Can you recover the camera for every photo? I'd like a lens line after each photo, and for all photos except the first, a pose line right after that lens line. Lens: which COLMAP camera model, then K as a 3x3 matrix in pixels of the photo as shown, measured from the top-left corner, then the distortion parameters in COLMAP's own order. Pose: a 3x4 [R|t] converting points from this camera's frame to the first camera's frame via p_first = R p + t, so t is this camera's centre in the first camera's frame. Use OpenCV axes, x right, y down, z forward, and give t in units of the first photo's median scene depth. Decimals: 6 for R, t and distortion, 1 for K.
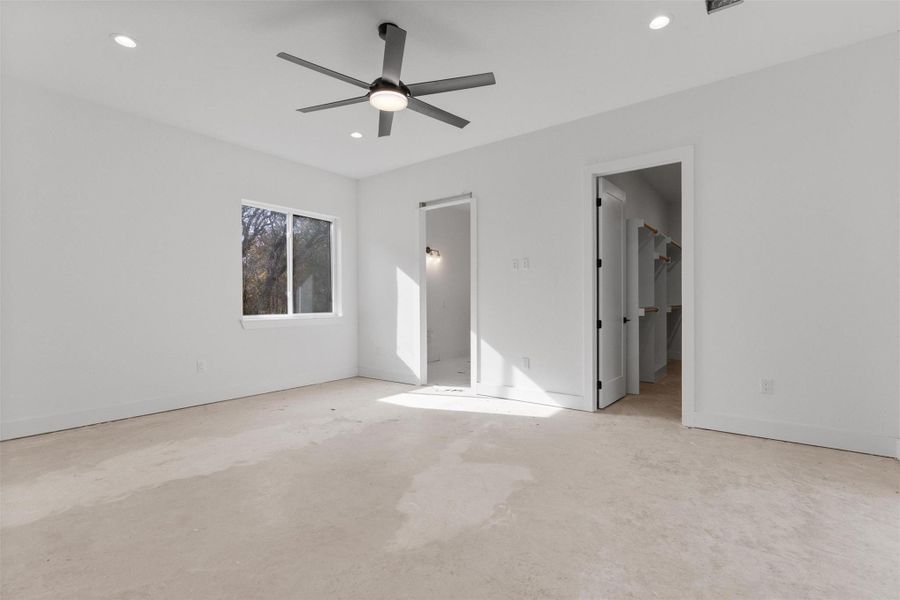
lens RADIAL K [[416.8, 0, 450.0], [0, 416.8, 300.0], [0, 0, 1]] dist [-0.031409, 0.010819]
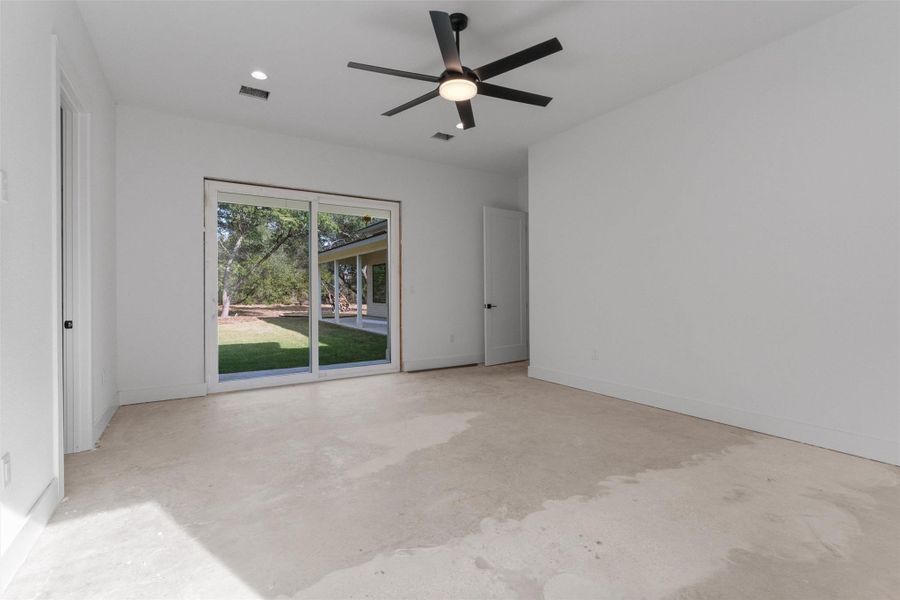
lens RADIAL K [[416.8, 0, 450.0], [0, 416.8, 300.0], [0, 0, 1]] dist [-0.031409, 0.010819]
pose [[-0.939135, 0.003328, 0.343533, -0.471150], [0.008467, 0.999874, 0.013462, 0.016048], [-0.343444, 0.015551, -0.939044, 1.973990]]
